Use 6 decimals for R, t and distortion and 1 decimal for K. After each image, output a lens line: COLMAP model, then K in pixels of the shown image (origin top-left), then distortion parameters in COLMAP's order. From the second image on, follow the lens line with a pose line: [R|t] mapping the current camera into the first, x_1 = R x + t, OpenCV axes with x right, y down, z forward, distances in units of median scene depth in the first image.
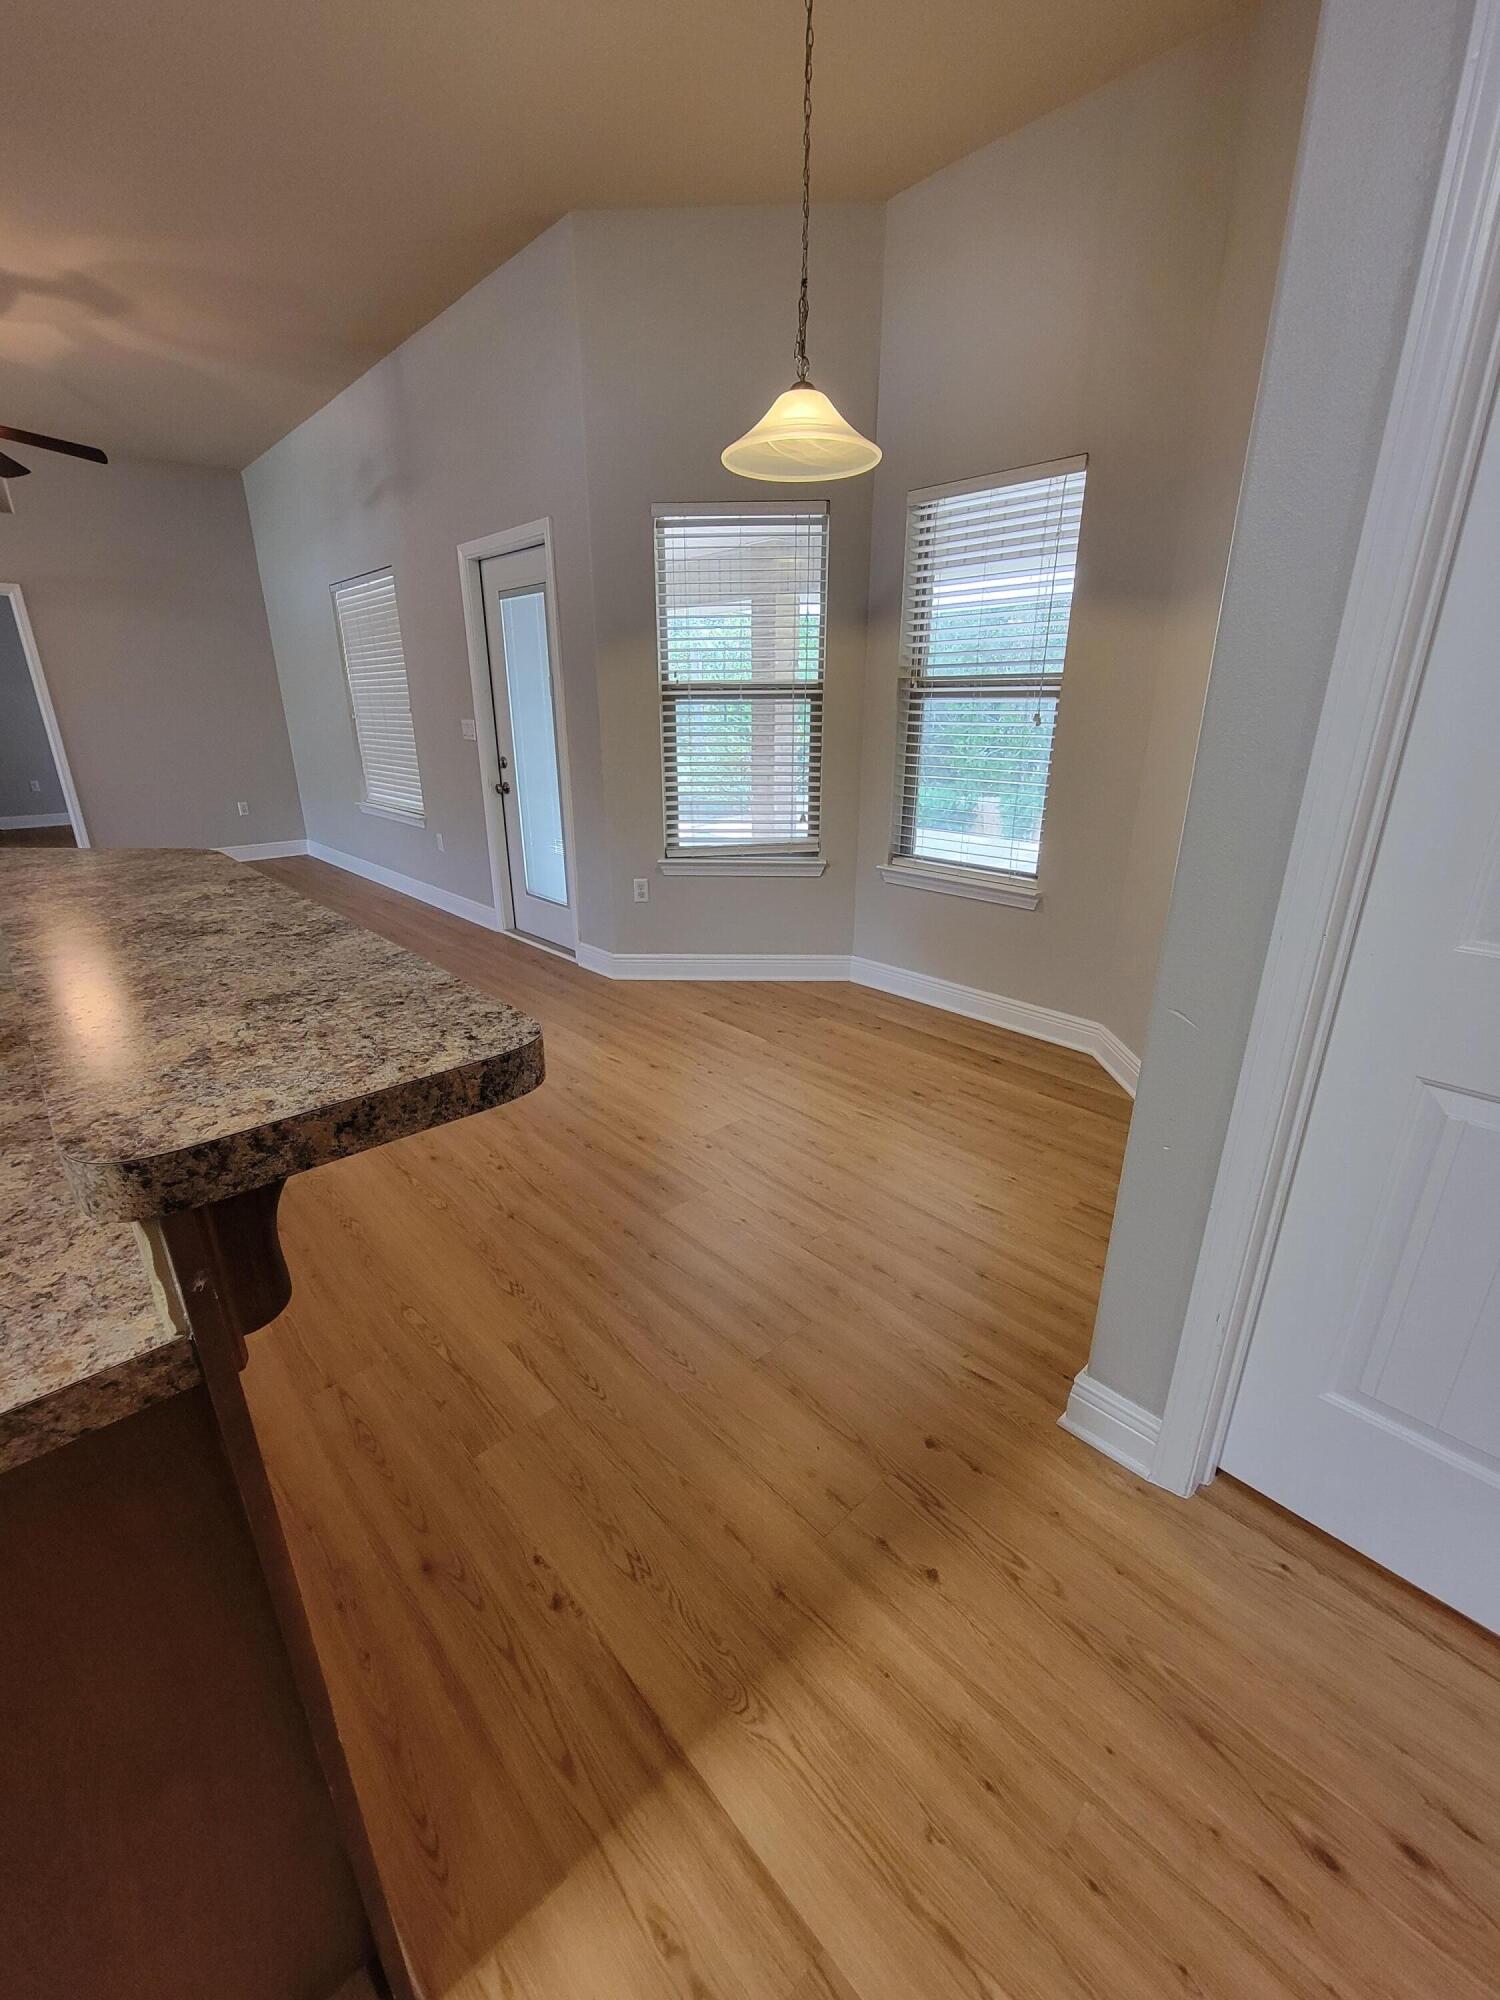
lens RADIAL K [[815.9, 0, 741.2], [0, 815.9, 995.9], [0, 0, 1]] dist [-0.002479, -0.000802]
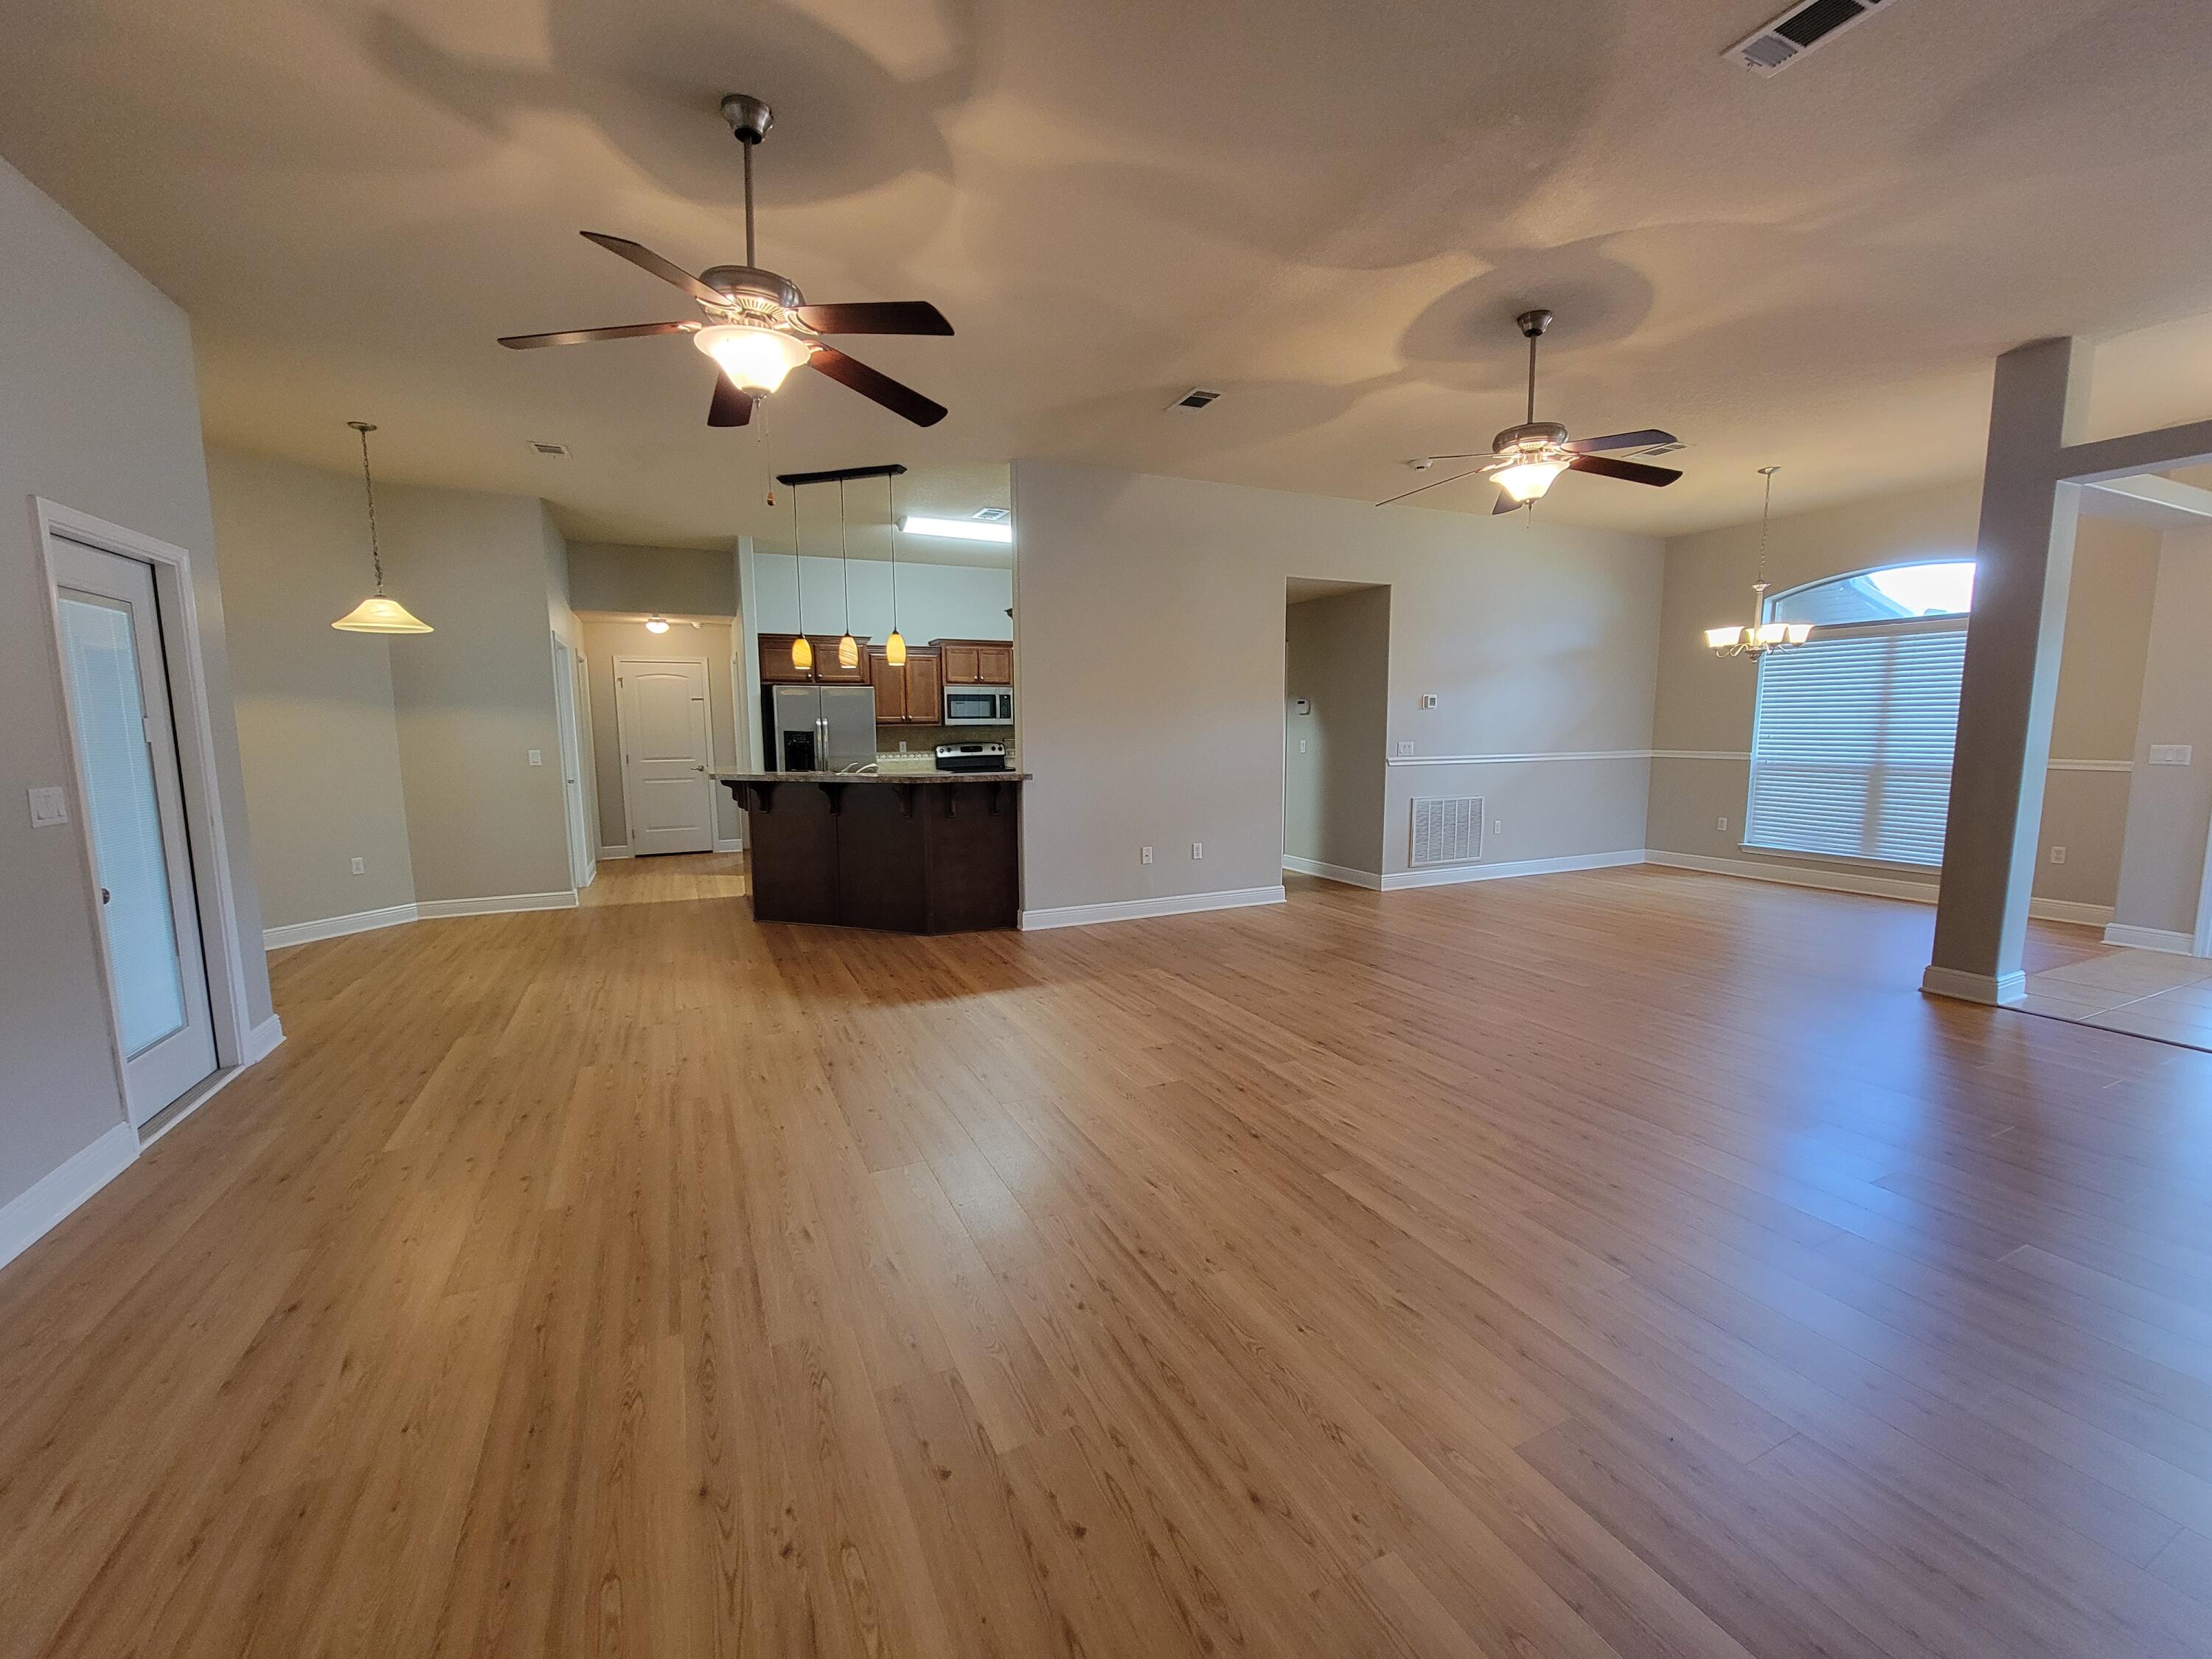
lens RADIAL K [[902.3, 0, 1099.7], [0, 902.3, 841.2], [0, 0, 1]] dist [-0.002479, -0.000802]
pose [[-0.952508, -0.029474, 0.303084, -4.544411], [0.112625, 0.890630, 0.440560, -1.918479], [-0.282920, 0.453772, -0.845013, 5.175245]]
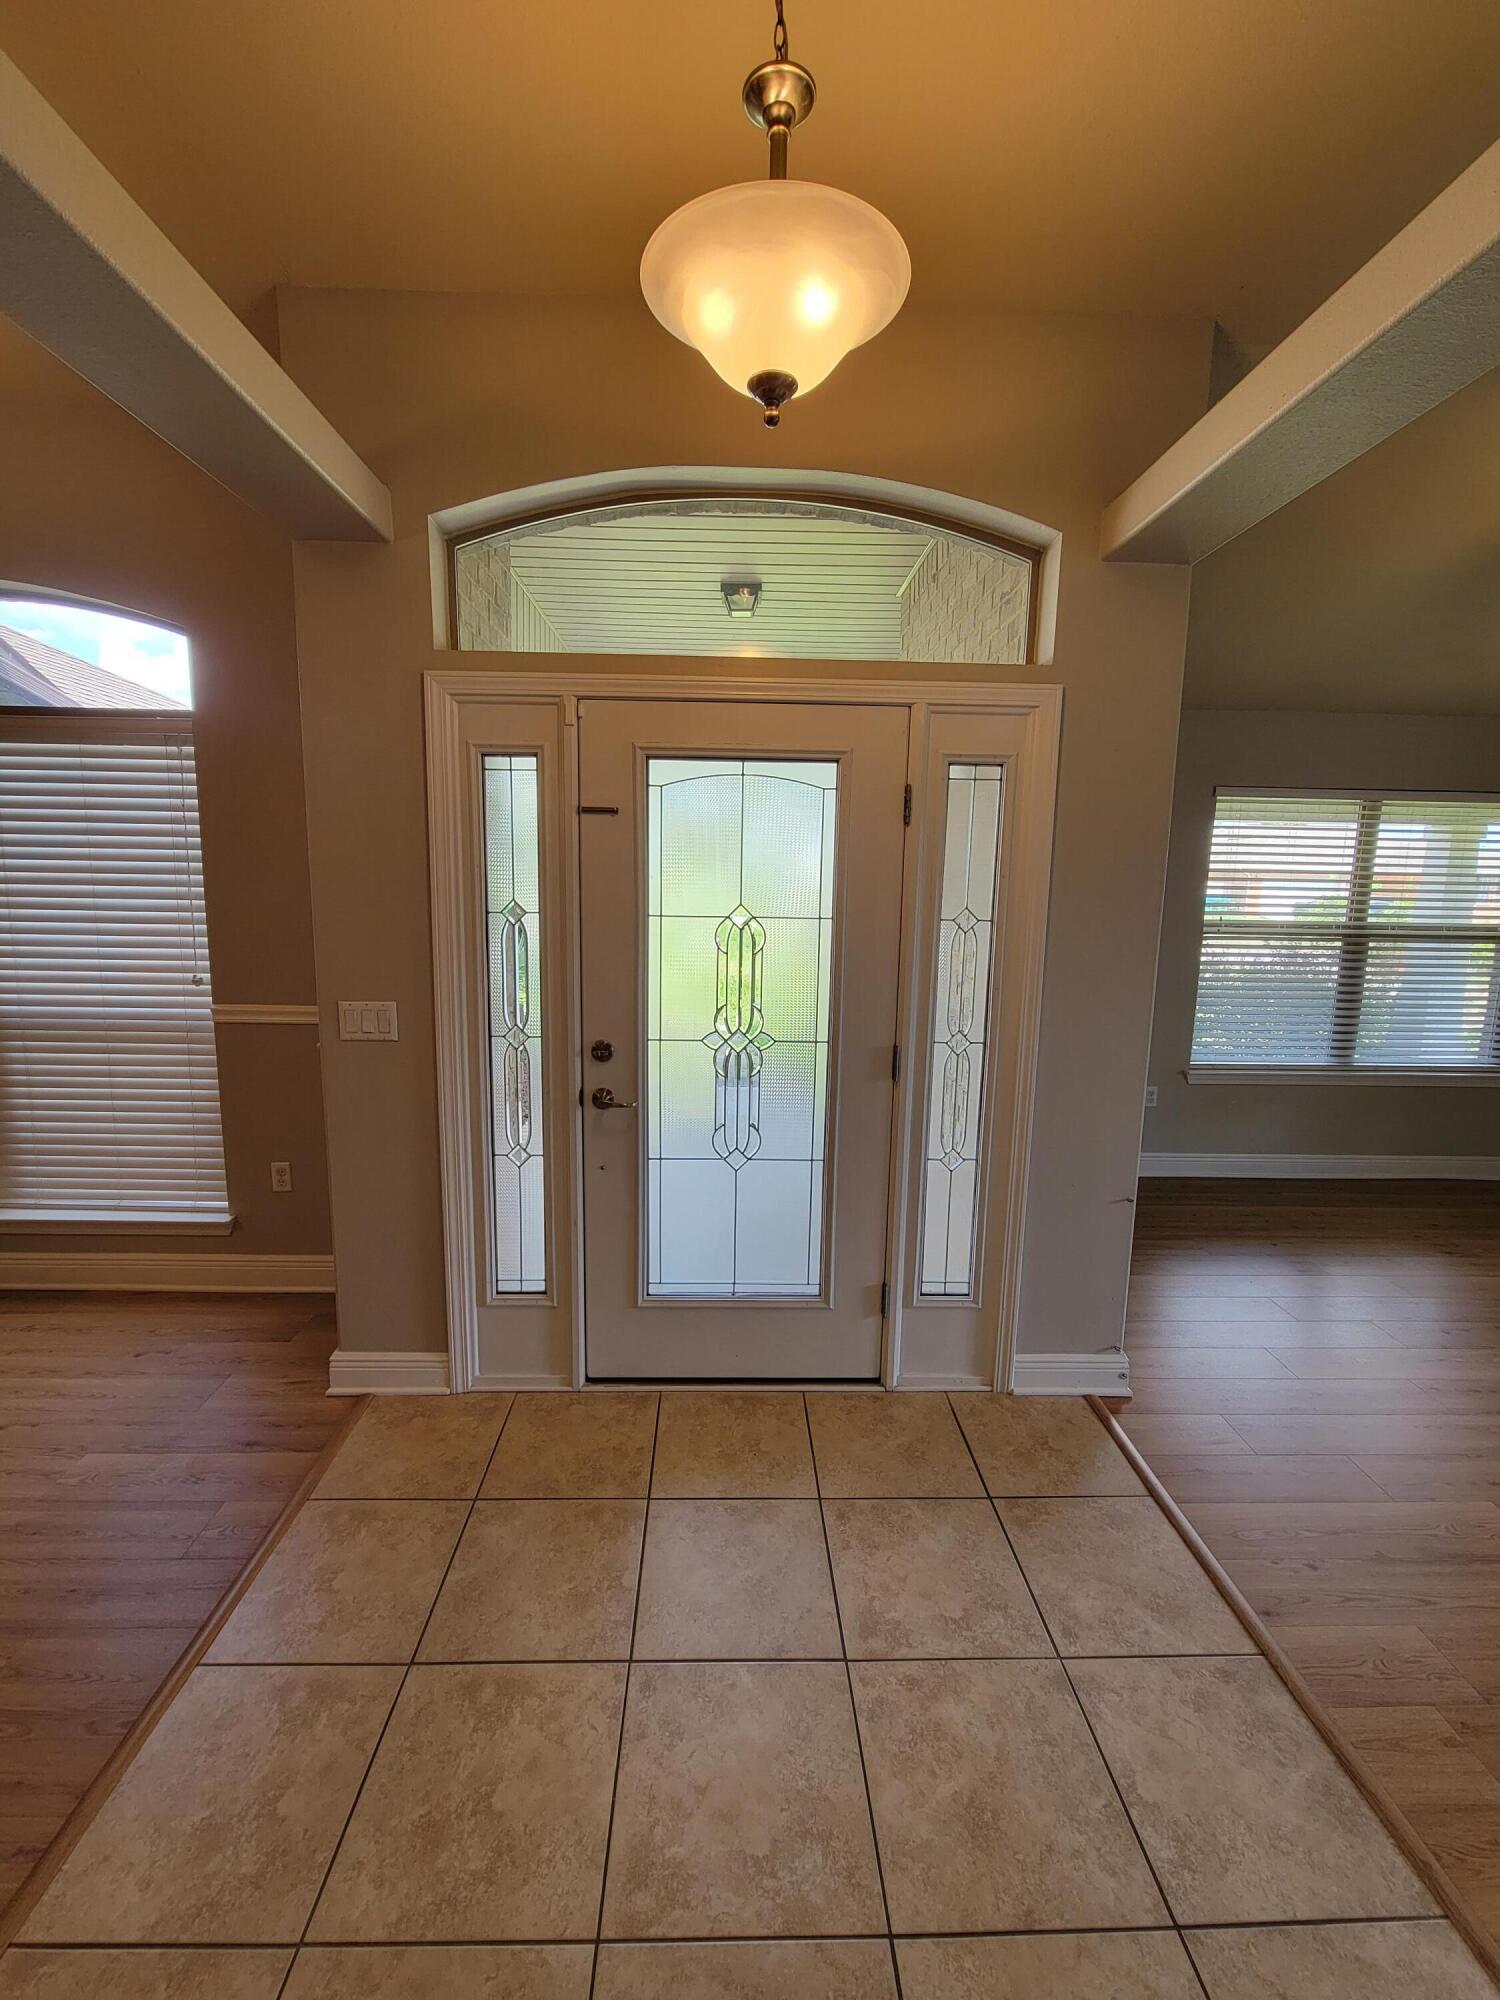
lens RADIAL K [[815.9, 0, 749.3], [0, 815.9, 989.9], [0, 0, 1]] dist [-0.002479, -0.000802]
pose [[-0.662553, 0.108241, -0.741153, -7.385249], [-0.267680, 0.889940, 0.369263, -0.795758], [0.699550, 0.443048, -0.560659, 1.462868]]
